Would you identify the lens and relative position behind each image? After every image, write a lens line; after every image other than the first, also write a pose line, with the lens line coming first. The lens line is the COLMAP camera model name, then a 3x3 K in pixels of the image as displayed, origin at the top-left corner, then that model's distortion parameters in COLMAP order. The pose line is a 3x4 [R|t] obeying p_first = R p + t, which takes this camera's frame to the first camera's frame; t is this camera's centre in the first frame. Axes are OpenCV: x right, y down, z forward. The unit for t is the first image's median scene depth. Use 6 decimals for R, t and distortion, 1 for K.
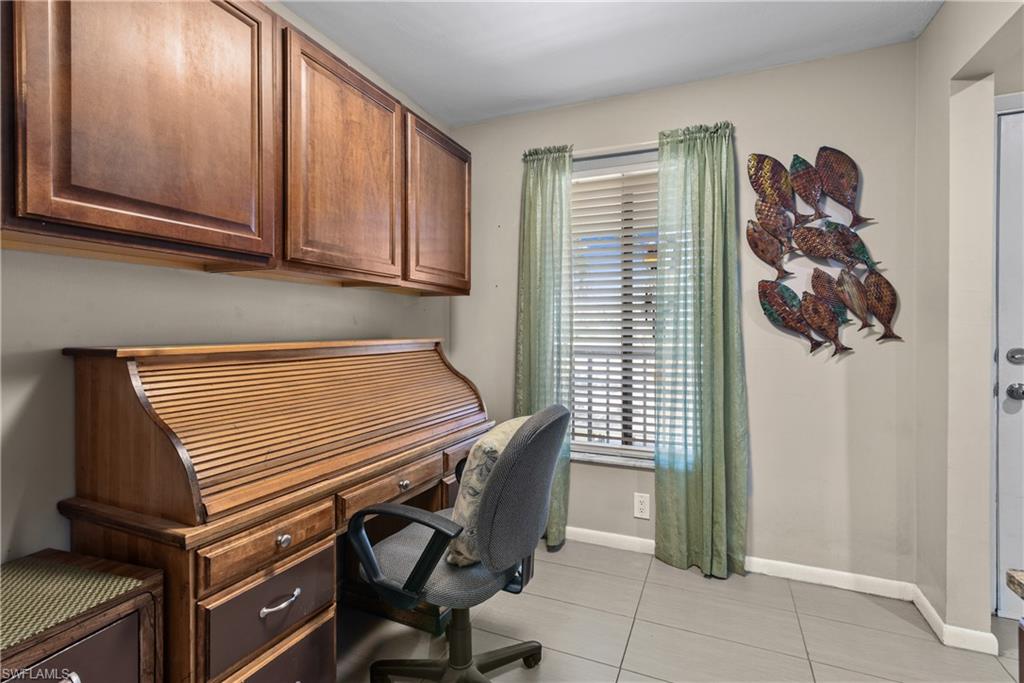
lens RADIAL K [[481.8, 0, 509.4], [0, 481.8, 331.0], [0, 0, 1]] dist [0.015283, -0.000242]
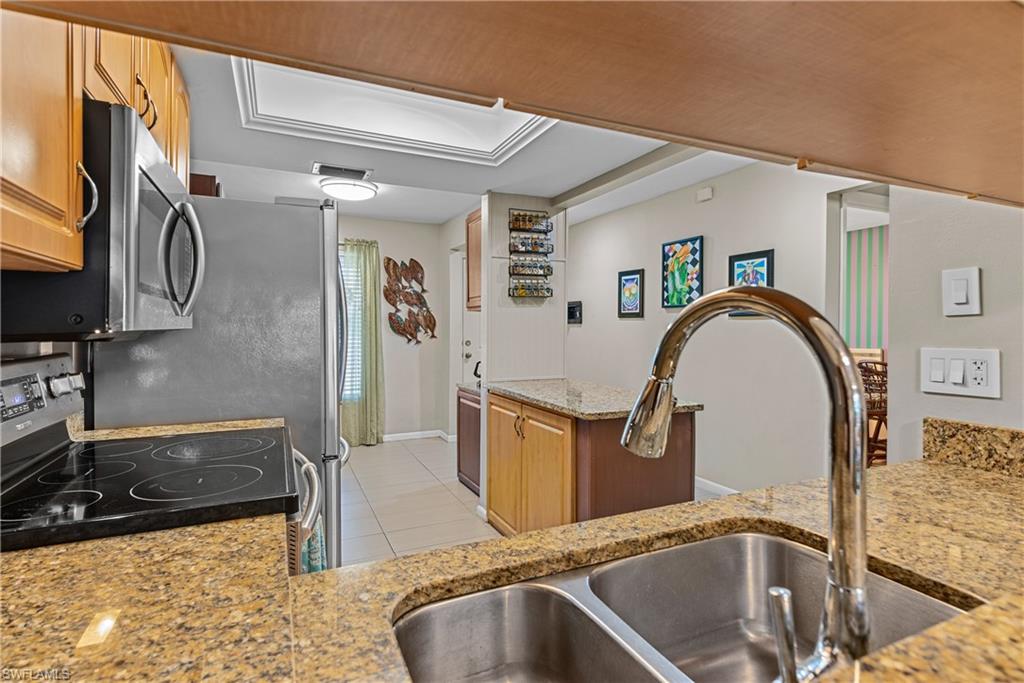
lens RADIAL K [[505.1, 0, 521.4], [0, 505.1, 334.3], [0, 0, 1]] dist [0.012875, -0.000226]
pose [[0.648966, -0.004293, 0.760805, -0.908616], [0.003665, 0.999990, 0.002516, -0.005442], [-0.760809, 0.001156, 0.648975, -1.042535]]
